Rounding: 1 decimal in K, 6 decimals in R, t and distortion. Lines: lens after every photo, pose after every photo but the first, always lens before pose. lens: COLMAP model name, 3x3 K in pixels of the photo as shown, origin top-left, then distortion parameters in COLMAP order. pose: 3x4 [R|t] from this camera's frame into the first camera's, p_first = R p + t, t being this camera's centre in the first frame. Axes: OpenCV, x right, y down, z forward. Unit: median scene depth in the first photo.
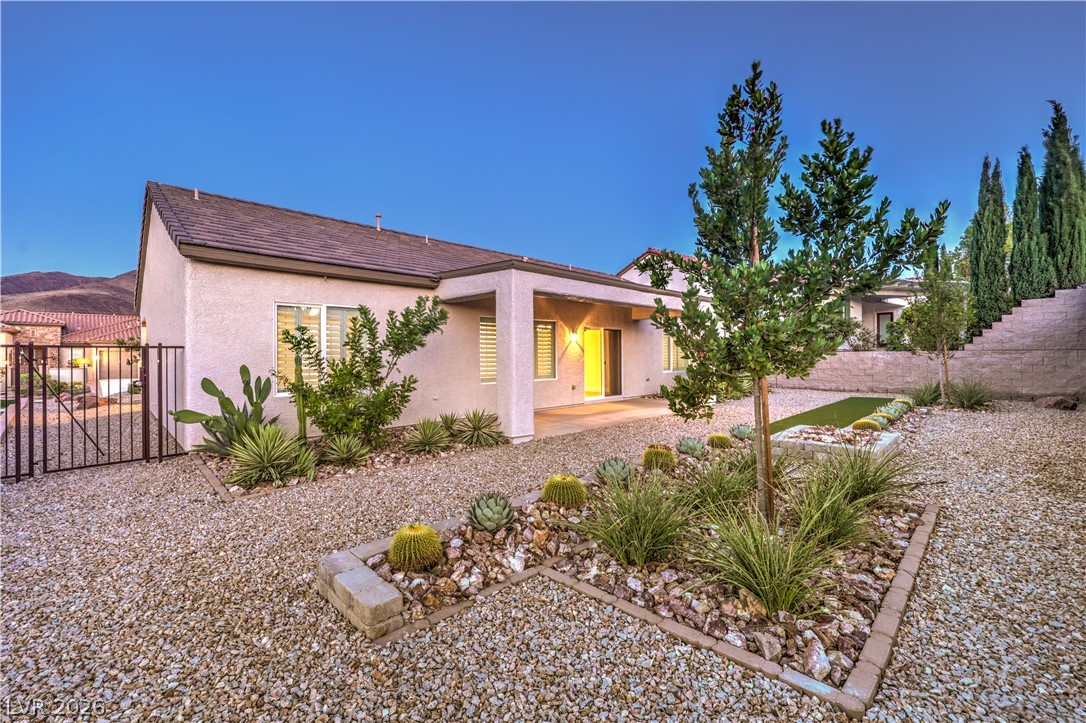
lens RADIAL K [[436.8, 0, 544.8], [0, 436.8, 353.2], [0, 0, 1]] dist [-0.000048, -0.000008]
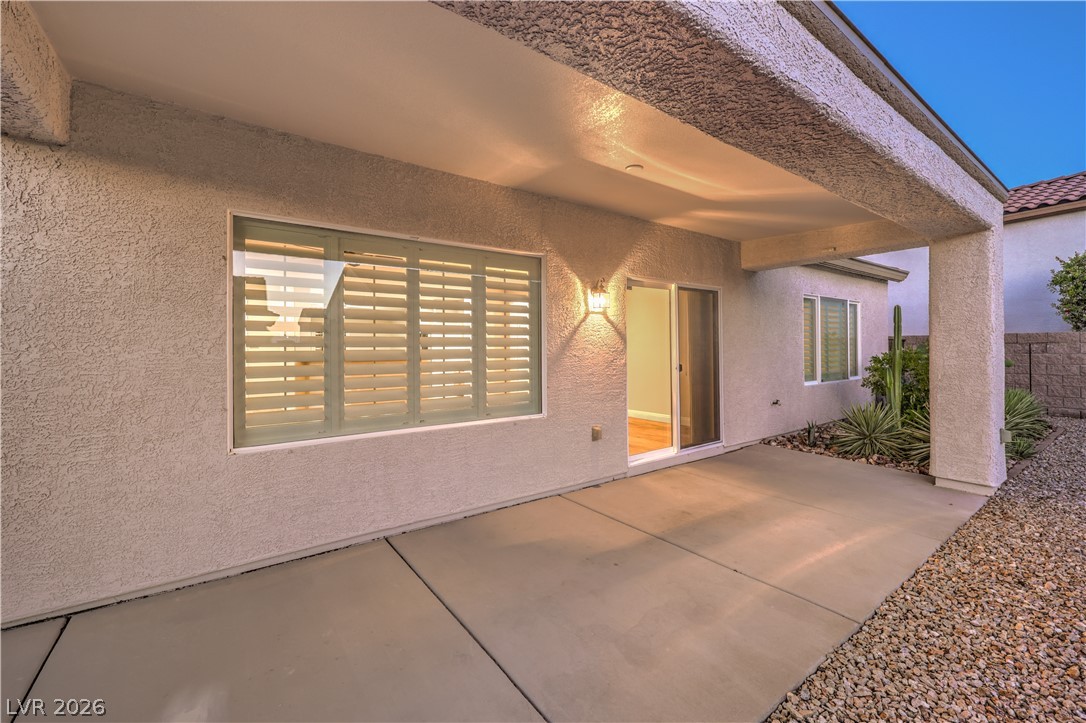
lens RADIAL K [[436.8, 0, 544.8], [0, 436.8, 353.2], [0, 0, 1]] dist [-0.000048, -0.000008]
pose [[0.988402, -0.006794, -0.151706, 0.076024], [0.007345, 0.999968, 0.003075, 0.006085], [0.151681, -0.004154, 0.988421, 0.591103]]
